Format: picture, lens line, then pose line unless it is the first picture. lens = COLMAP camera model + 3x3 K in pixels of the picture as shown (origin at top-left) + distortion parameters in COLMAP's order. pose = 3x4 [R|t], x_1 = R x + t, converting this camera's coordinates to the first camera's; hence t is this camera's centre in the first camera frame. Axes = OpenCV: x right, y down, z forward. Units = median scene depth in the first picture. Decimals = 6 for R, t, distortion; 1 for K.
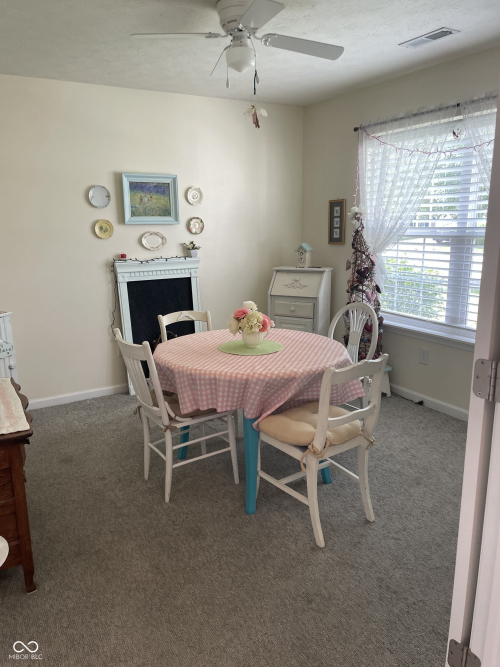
lens RADIAL K [[504.9, 0, 249.9], [0, 504.9, 336.2], [0, 0, 1]] dist [0.077225, -0.061557]
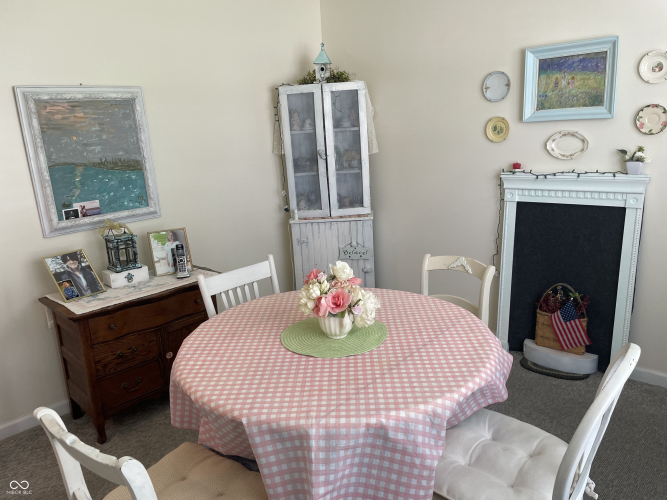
lens RADIAL K [[504.9, 0, 332.7], [0, 504.9, 248.9], [0, 0, 1]] dist [0.077225, -0.061557]
pose [[0.314812, 0.219968, -0.923313, 0.364102], [-0.168302, 0.970297, 0.173777, -0.124277], [0.934113, 0.100688, 0.342482, 0.510818]]
